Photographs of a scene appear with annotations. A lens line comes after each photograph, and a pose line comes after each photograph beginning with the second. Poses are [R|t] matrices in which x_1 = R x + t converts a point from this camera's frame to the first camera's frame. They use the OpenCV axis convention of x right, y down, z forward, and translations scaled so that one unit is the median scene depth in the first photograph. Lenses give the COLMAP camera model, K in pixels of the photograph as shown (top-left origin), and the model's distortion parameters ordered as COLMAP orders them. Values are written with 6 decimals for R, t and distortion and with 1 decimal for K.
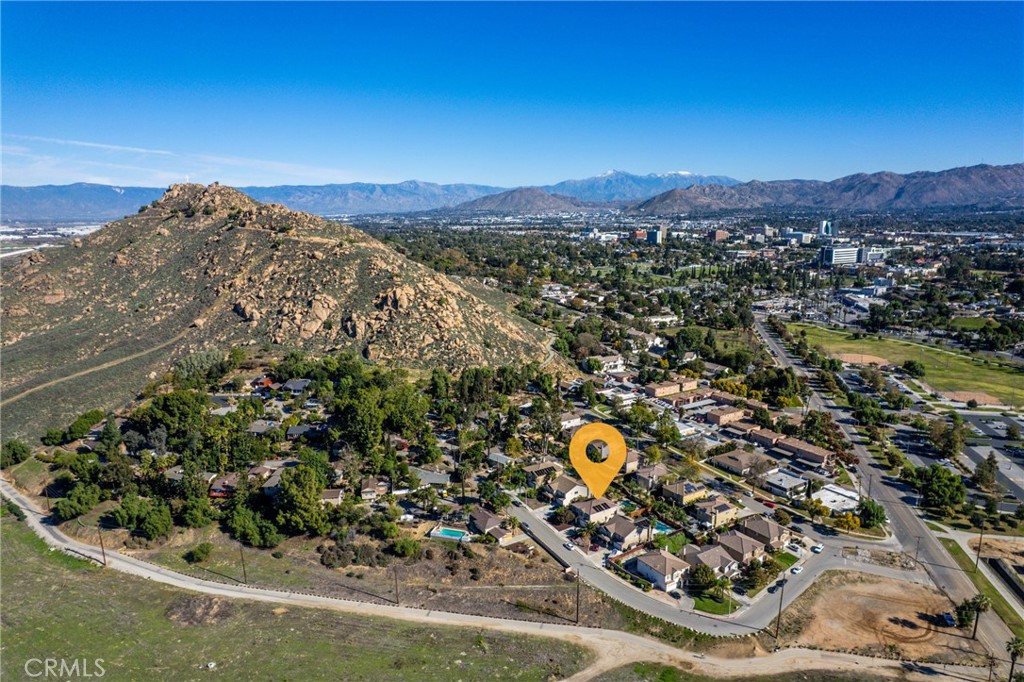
lens RADIAL K [[654.8, 0, 516.8], [0, 654.8, 339.8], [0, 0, 1]] dist [-0.059411, 0.043441]
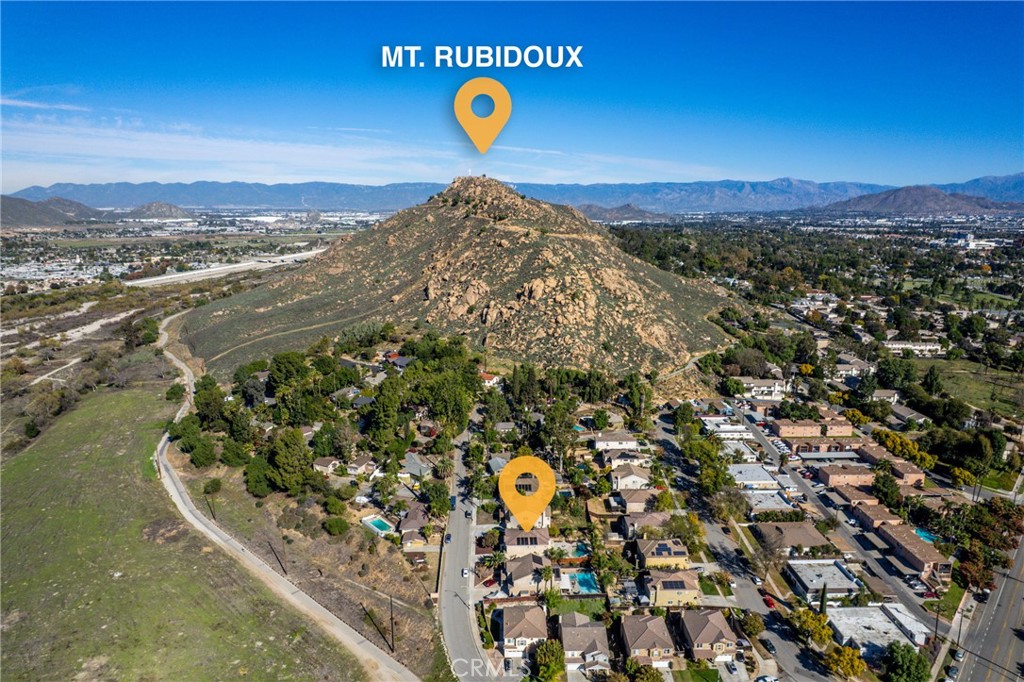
lens RADIAL K [[654.8, 0, 520.7], [0, 654.8, 341.9], [0, 0, 1]] dist [-0.059411, 0.043441]
pose [[0.859419, 0.114764, -0.498226, 0.365111], [-0.111405, 0.993101, 0.036588, -0.022971], [0.498988, 0.024060, 0.866275, 0.175167]]
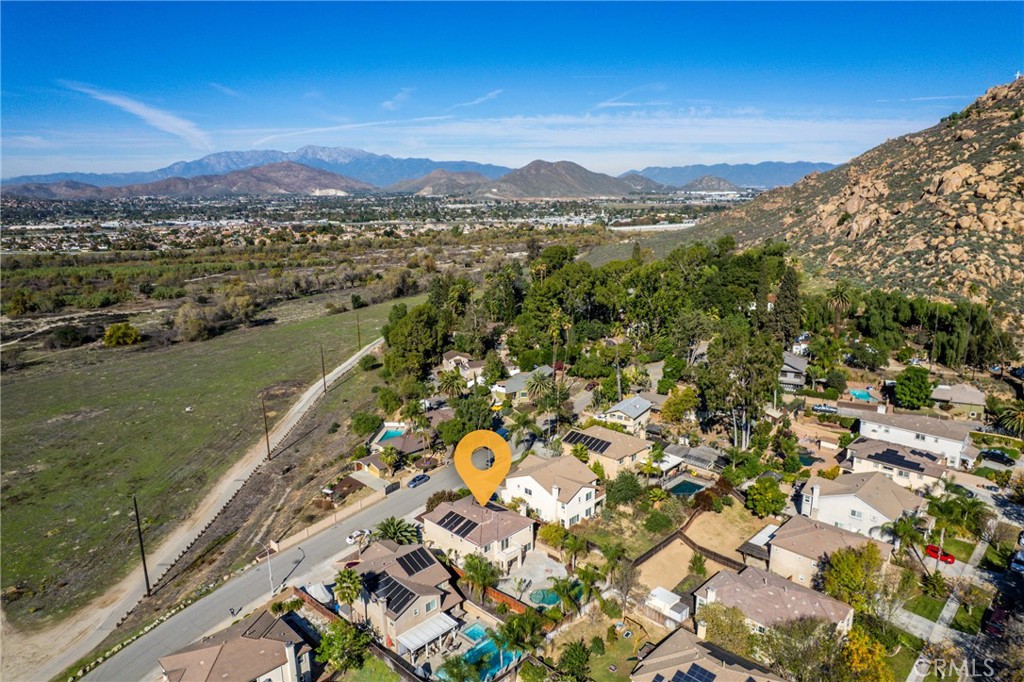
lens RADIAL K [[654.8, 0, 510.2], [0, 654.8, 336.4], [0, 0, 1]] dist [-0.059411, 0.043441]
pose [[0.218458, 0.213687, -0.952163, 0.351756], [-0.183625, 0.967302, 0.174955, 0.046687], [0.958414, 0.136621, 0.250553, 0.643077]]
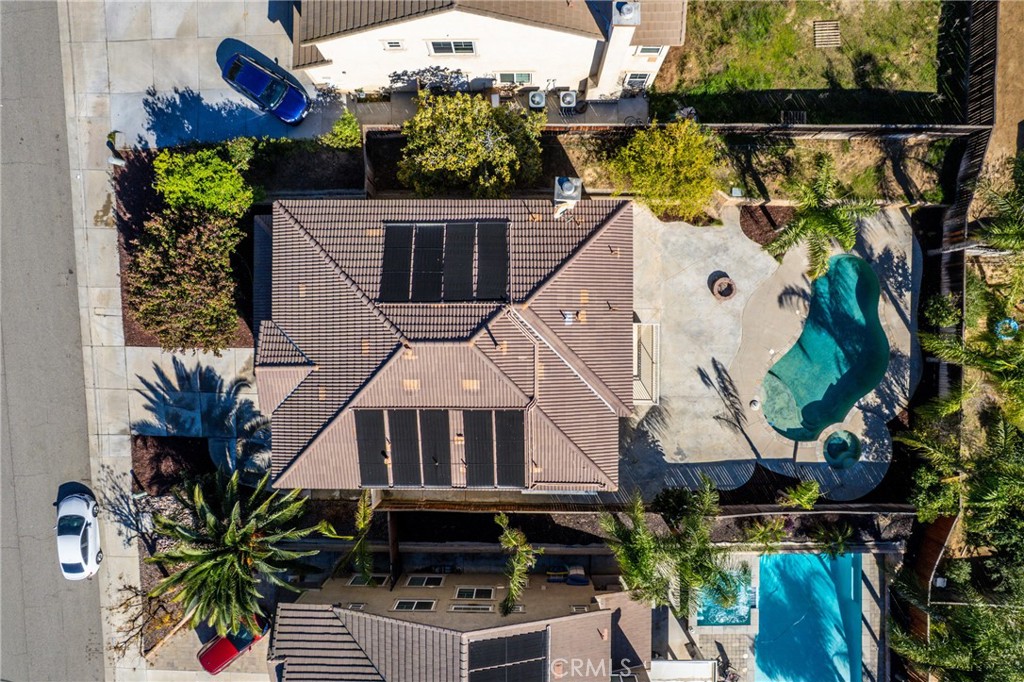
lens RADIAL K [[654.8, 0, 510.2], [0, 654.8, 340.4], [0, 0, 1]] dist [-0.059411, 0.043441]
pose [[0.838022, 0.545631, -0.002601, 0.090917], [-0.105091, 0.166081, 0.980496, 0.107078], [0.535421, -0.821404, 0.196521, 0.703465]]
